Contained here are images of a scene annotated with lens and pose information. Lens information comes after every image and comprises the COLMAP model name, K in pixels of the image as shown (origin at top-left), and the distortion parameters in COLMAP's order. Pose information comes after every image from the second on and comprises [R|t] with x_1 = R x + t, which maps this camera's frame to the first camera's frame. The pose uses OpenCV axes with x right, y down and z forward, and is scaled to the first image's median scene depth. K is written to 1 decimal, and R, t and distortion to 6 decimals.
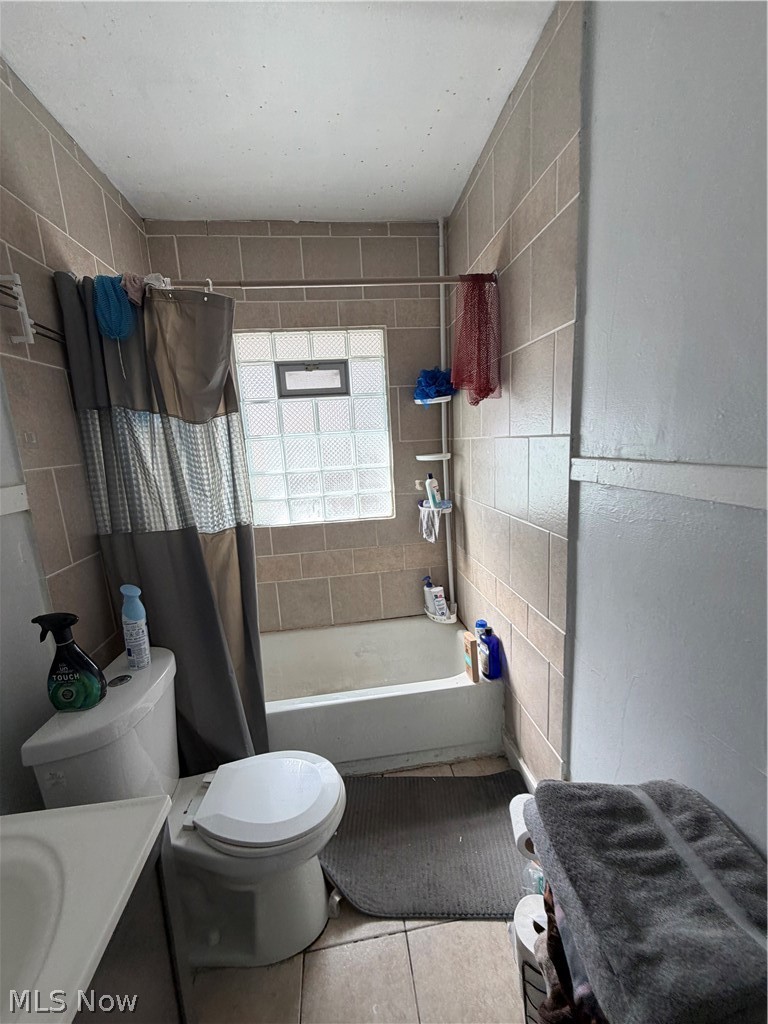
lens RADIAL K [[411.0, 0, 385.7], [0, 411.0, 512.0], [0, 0, 1]] dist [0.001690, -0.000528]
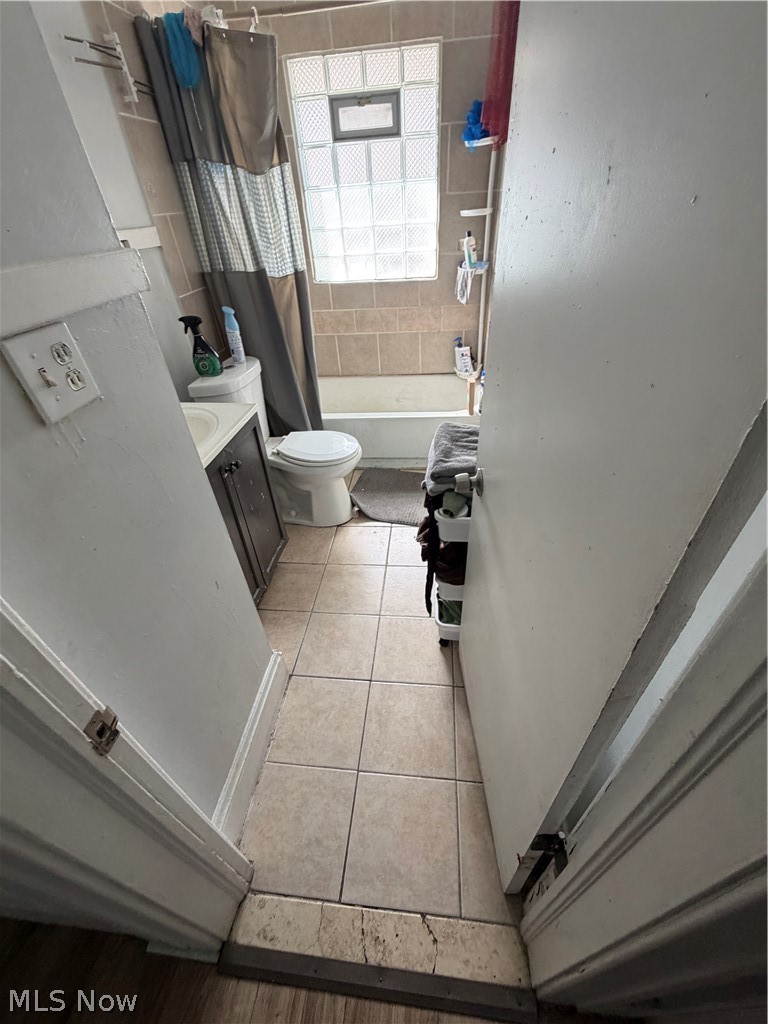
lens RADIAL K [[411.0, 0, 385.7], [0, 411.0, 512.0], [0, 0, 1]] dist [0.001690, -0.000528]
pose [[0.974827, 0.136896, -0.175990, 0.276575], [-0.039321, 0.882503, 0.468659, 0.088669], [0.219470, -0.449942, 0.865671, -0.455906]]
